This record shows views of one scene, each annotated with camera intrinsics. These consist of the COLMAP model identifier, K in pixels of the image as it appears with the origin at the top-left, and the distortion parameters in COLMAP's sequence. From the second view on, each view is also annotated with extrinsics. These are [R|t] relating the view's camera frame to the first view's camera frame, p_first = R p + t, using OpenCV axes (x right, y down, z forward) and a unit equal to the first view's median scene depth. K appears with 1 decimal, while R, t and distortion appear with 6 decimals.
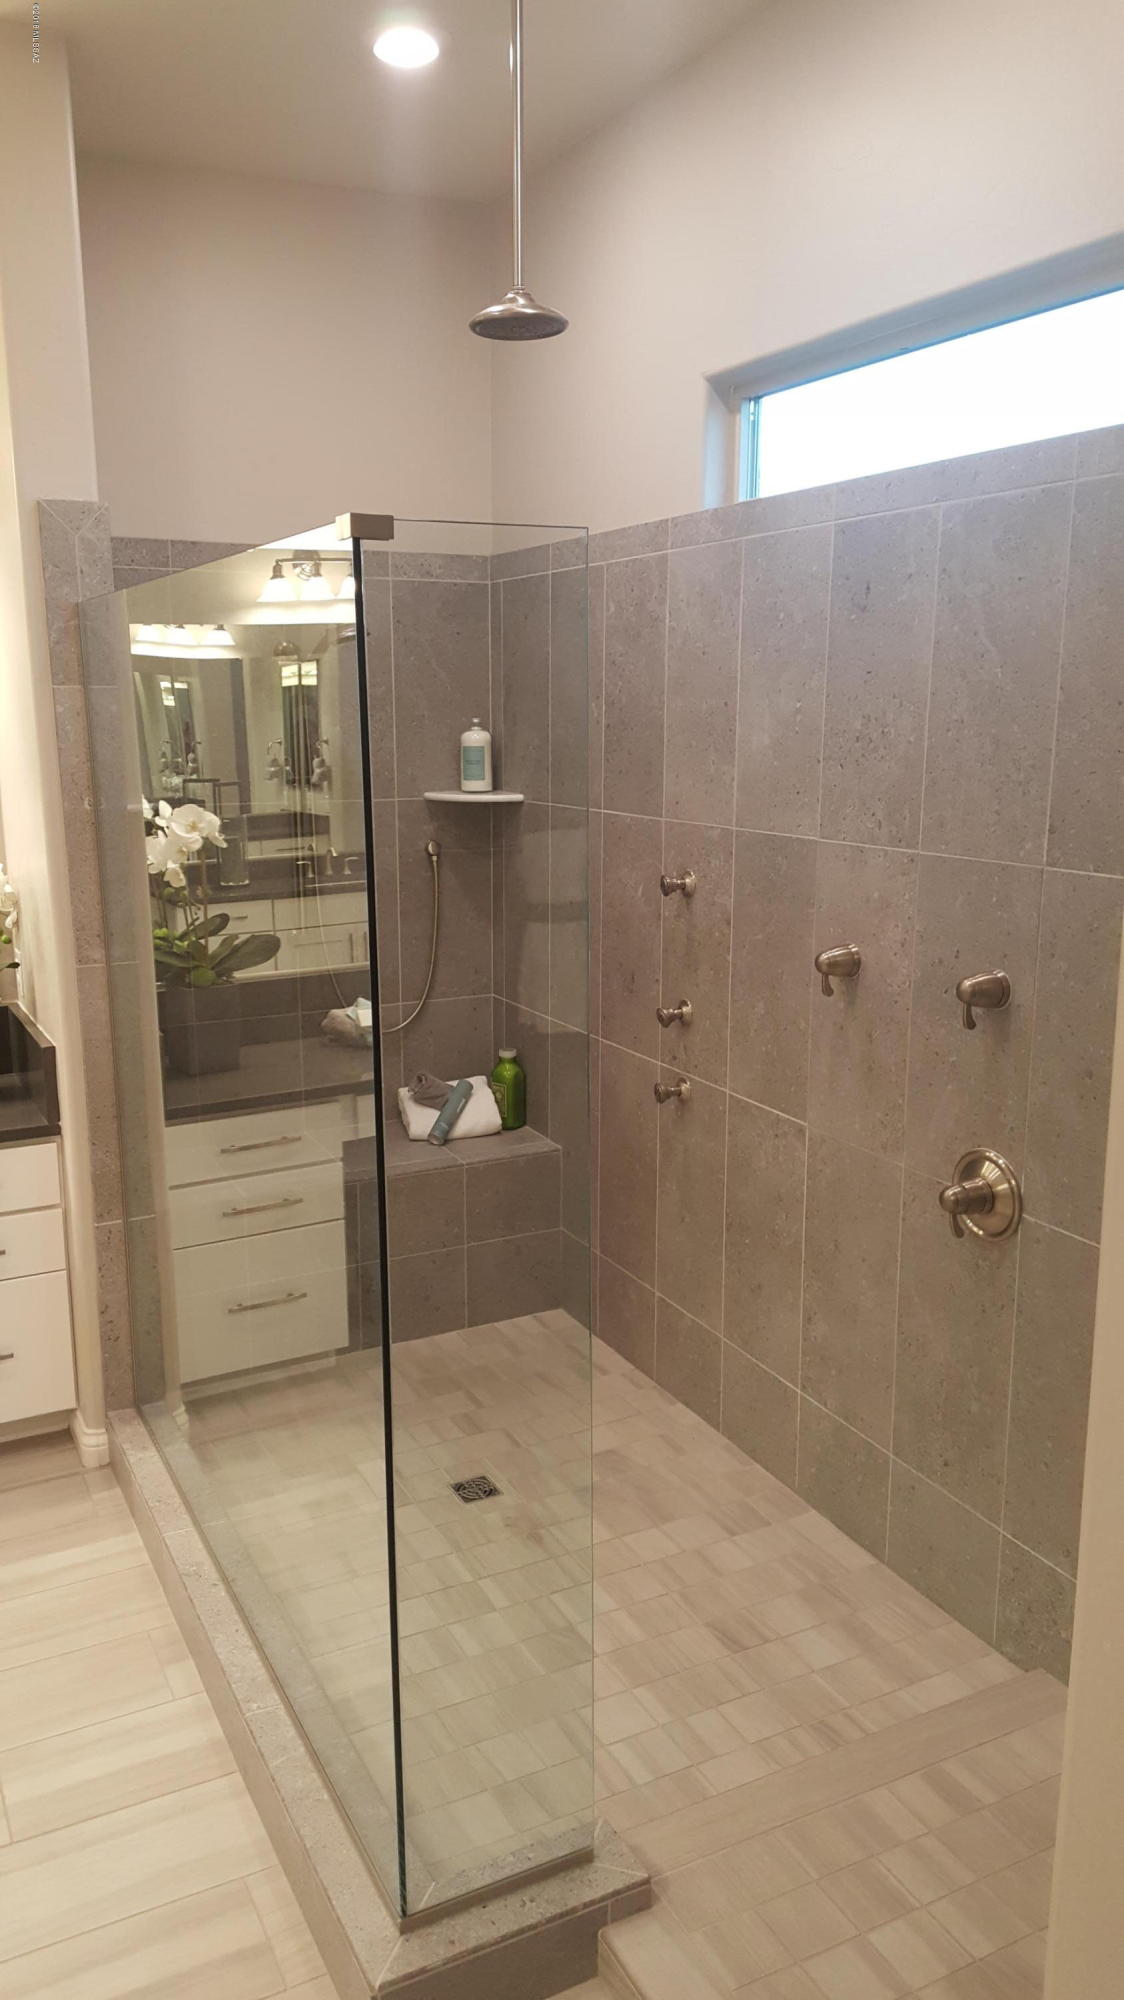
lens RADIAL K [[1463.0, 0, 532.2], [0, 1463.0, 1009.5], [0, 0, 1]] dist [0.069917, -0.079468]
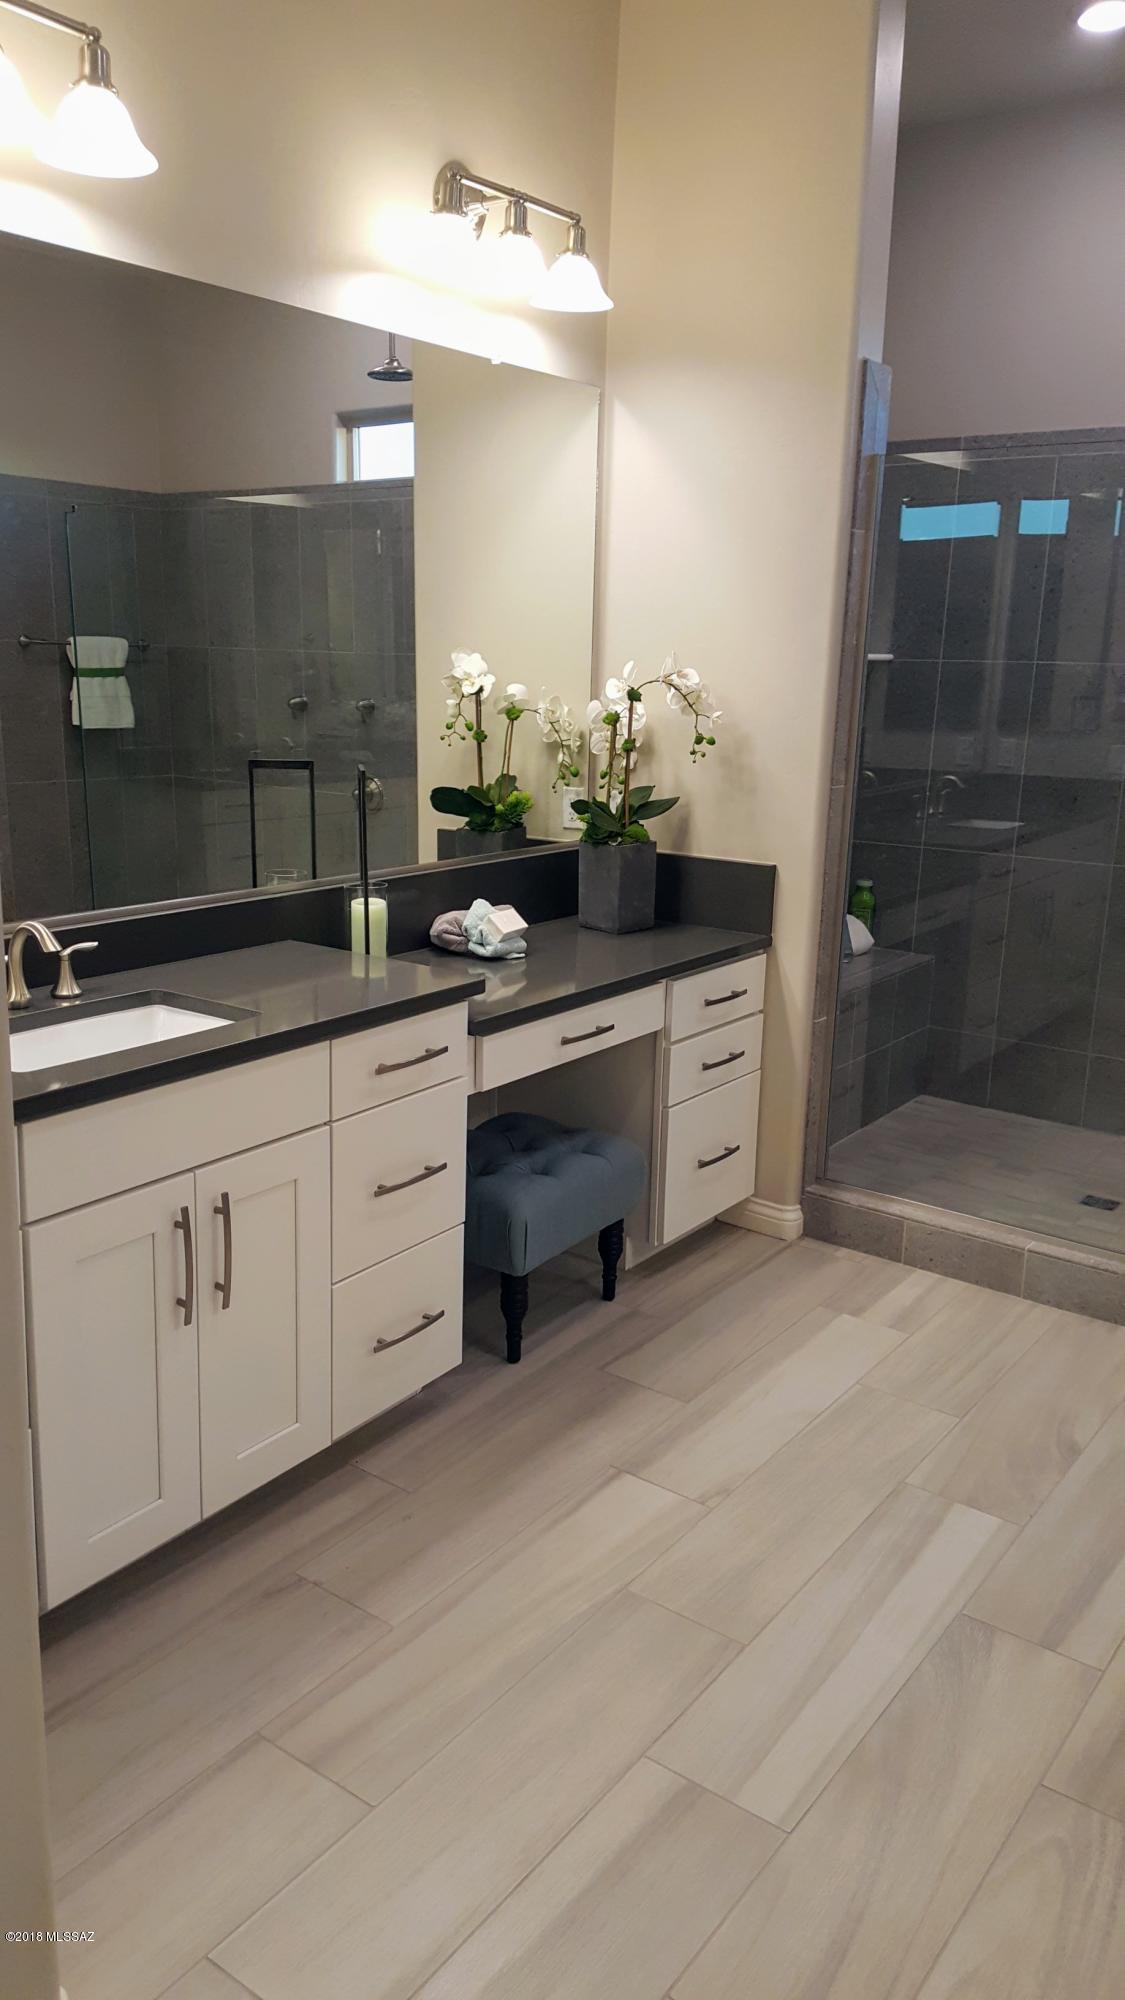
lens RADIAL K [[1463.0, 0, 532.7], [0, 1463.0, 1009.5], [0, 0, 1]] dist [0.069917, -0.079468]
pose [[0.895266, -0.089675, 0.436414, -1.031694], [0.073582, 0.995843, 0.053680, 0.064552], [-0.439414, -0.015946, 0.898143, 0.093715]]
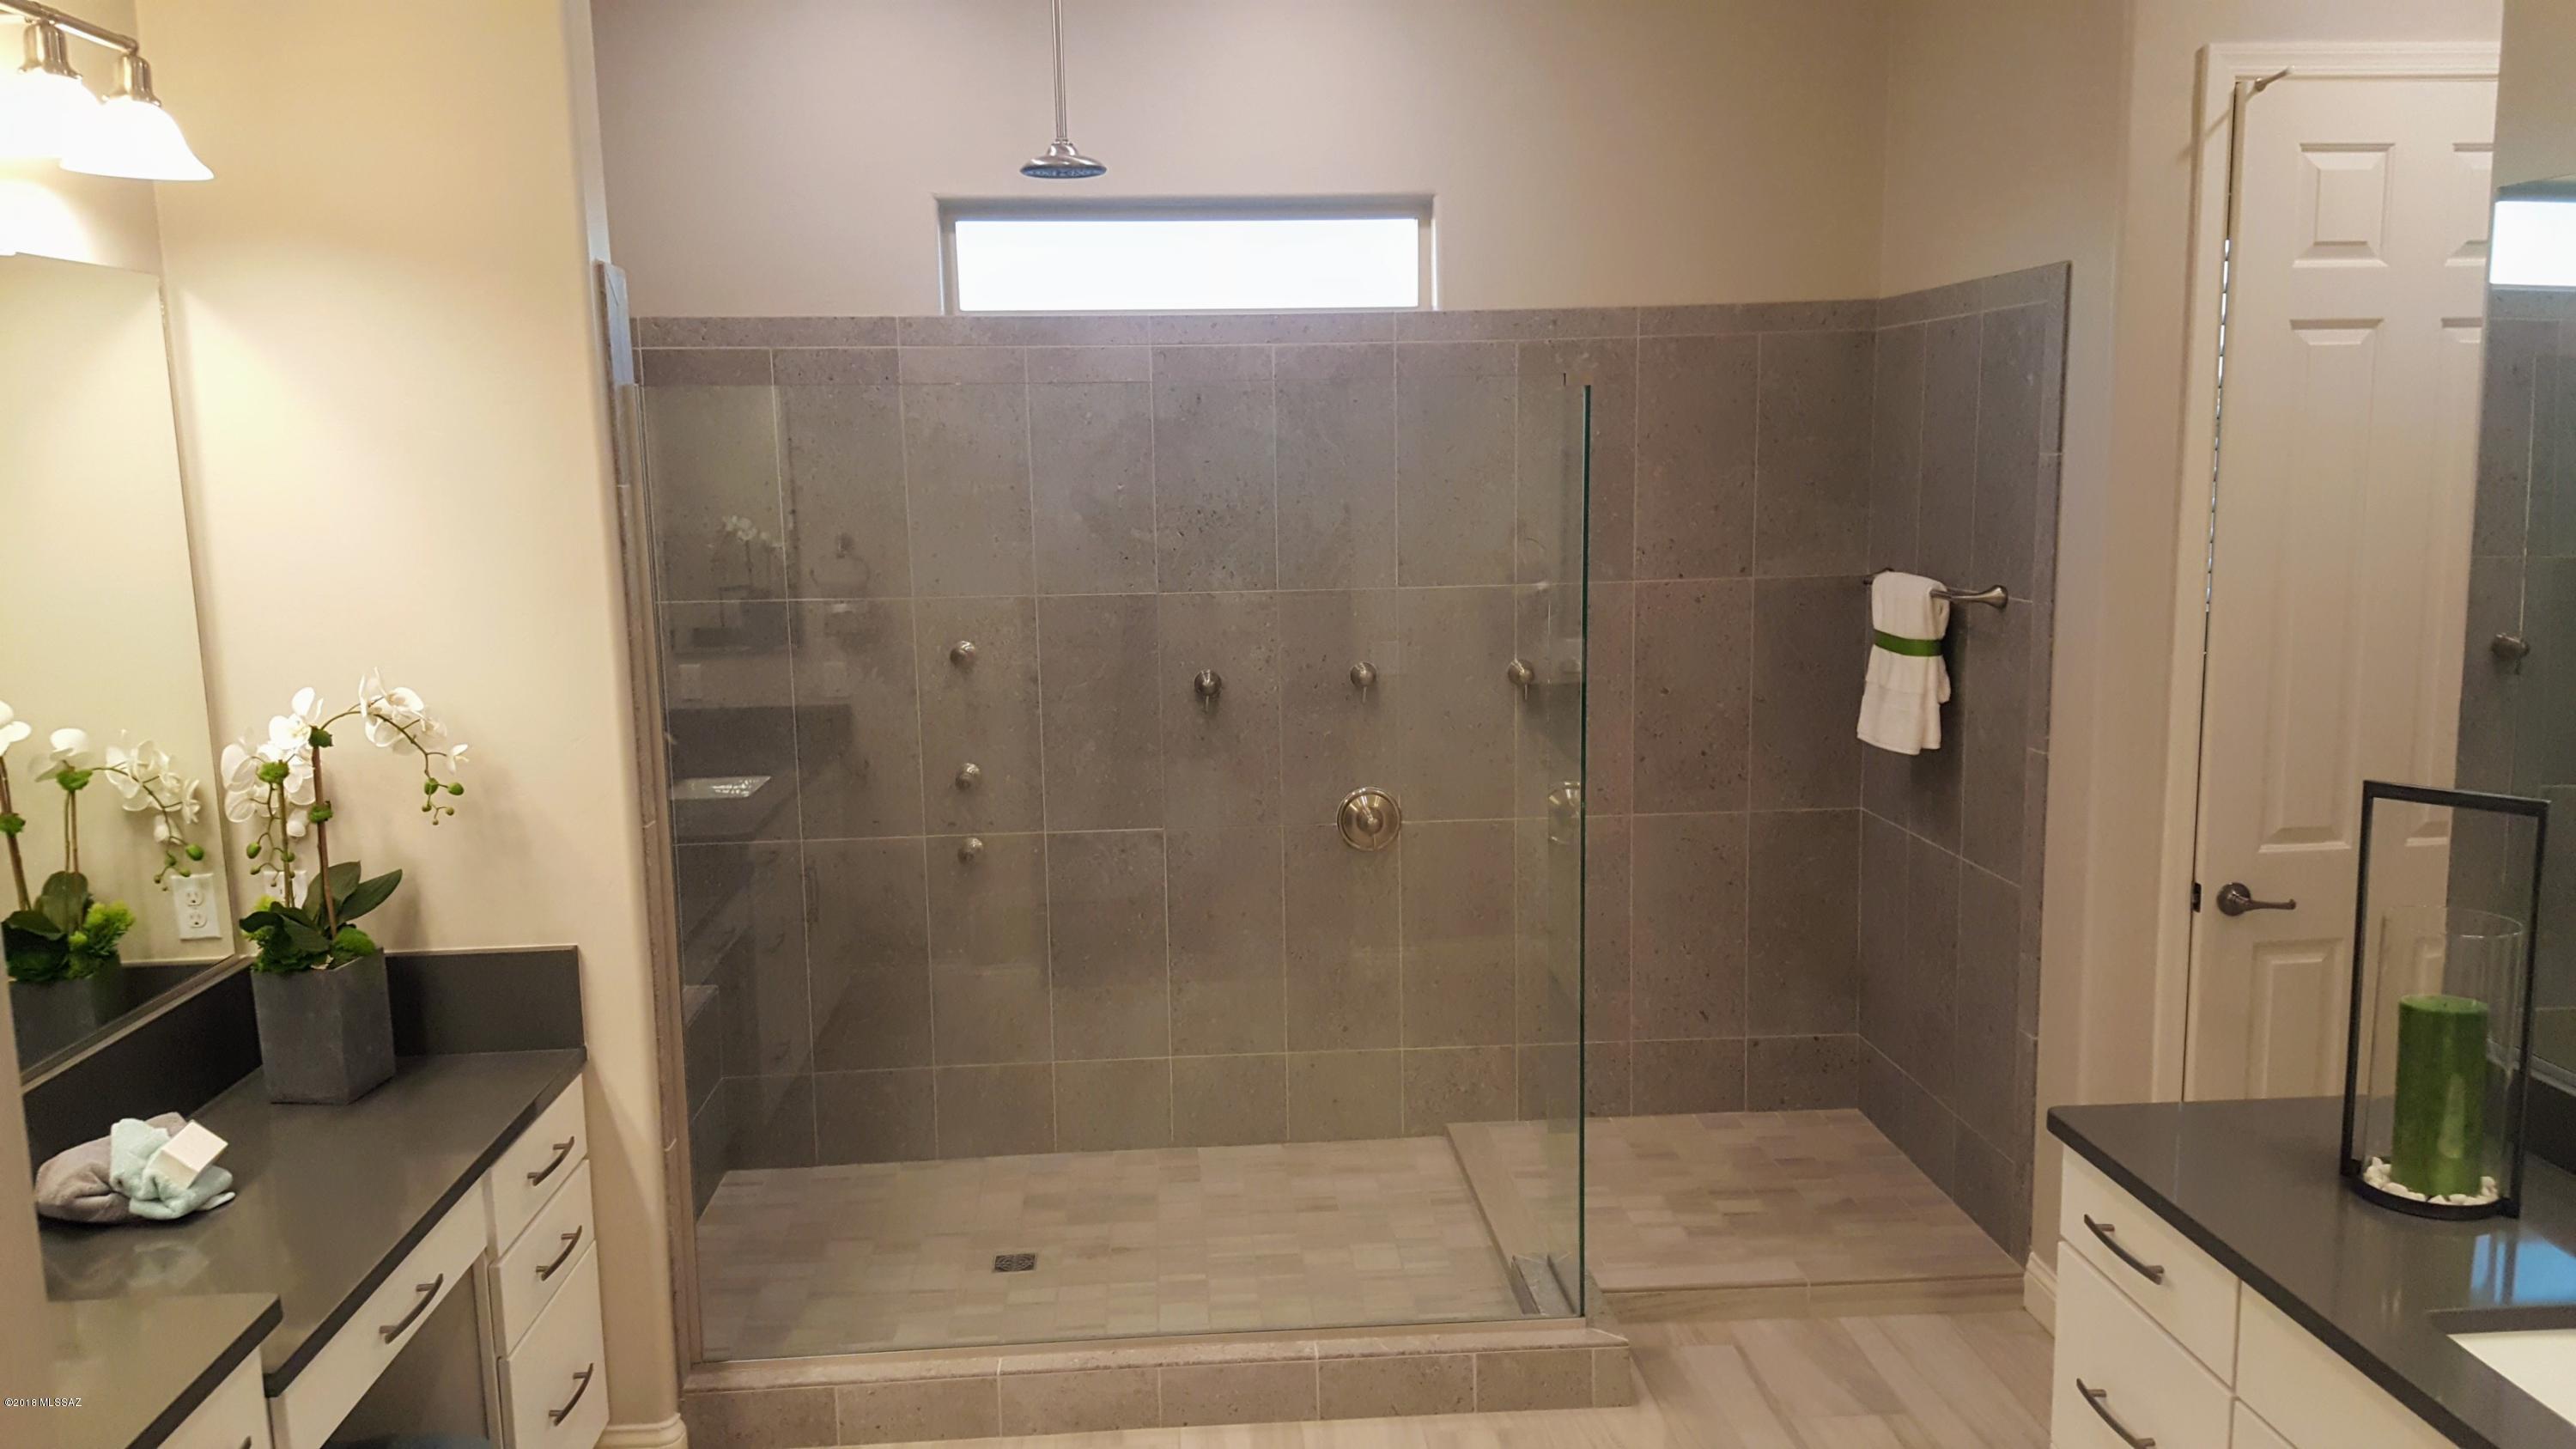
lens RADIAL K [[1884.6, 0, 1287.9], [0, 1884.6, 719.8], [0, 0, 1]] dist [0.069917, -0.079468]
pose [[0.382833, -0.140016, 0.913145, -1.137032], [0.207160, 0.976286, 0.062847, -0.082497], [-0.900291, 0.165108, 0.402760, 0.257916]]
